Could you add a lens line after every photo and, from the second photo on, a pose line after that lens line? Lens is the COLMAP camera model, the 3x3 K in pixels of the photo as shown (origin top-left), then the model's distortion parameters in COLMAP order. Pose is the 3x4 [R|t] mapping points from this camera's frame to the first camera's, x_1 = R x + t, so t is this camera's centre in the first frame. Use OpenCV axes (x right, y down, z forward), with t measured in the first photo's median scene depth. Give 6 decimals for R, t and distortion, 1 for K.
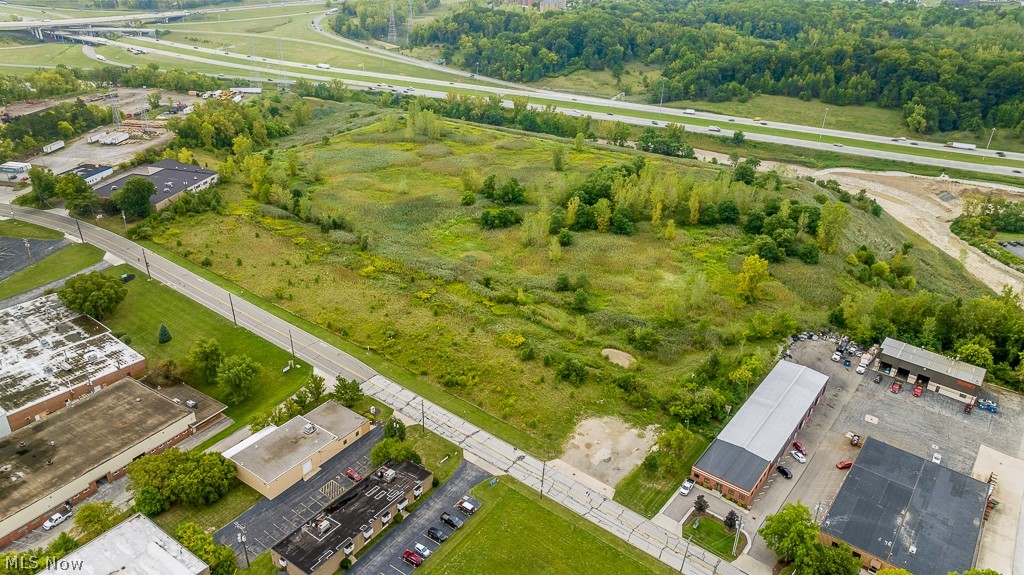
lens RADIAL K [[728.7, 0, 510.4], [0, 728.7, 284.5], [0, 0, 1]] dist [-0.017421, 0.001118]
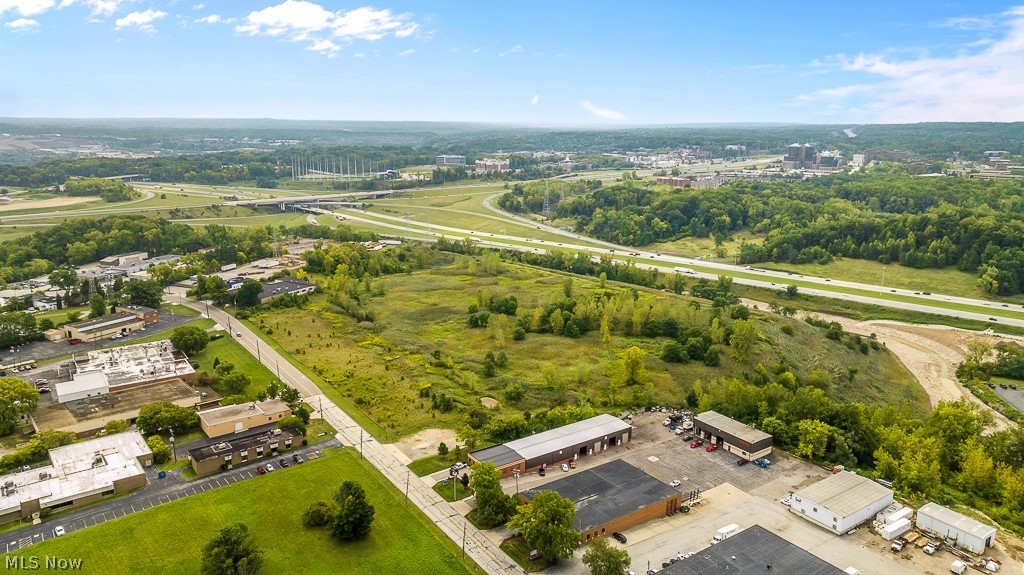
lens RADIAL K [[728.7, 0, 510.4], [0, 728.7, 284.5], [0, 0, 1]] dist [-0.017421, 0.001118]
pose [[0.952152, 0.033448, -0.303790, 0.357011], [-0.106299, 0.968178, -0.226566, 0.115146], [0.286544, 0.248018, 0.925408, -0.183182]]
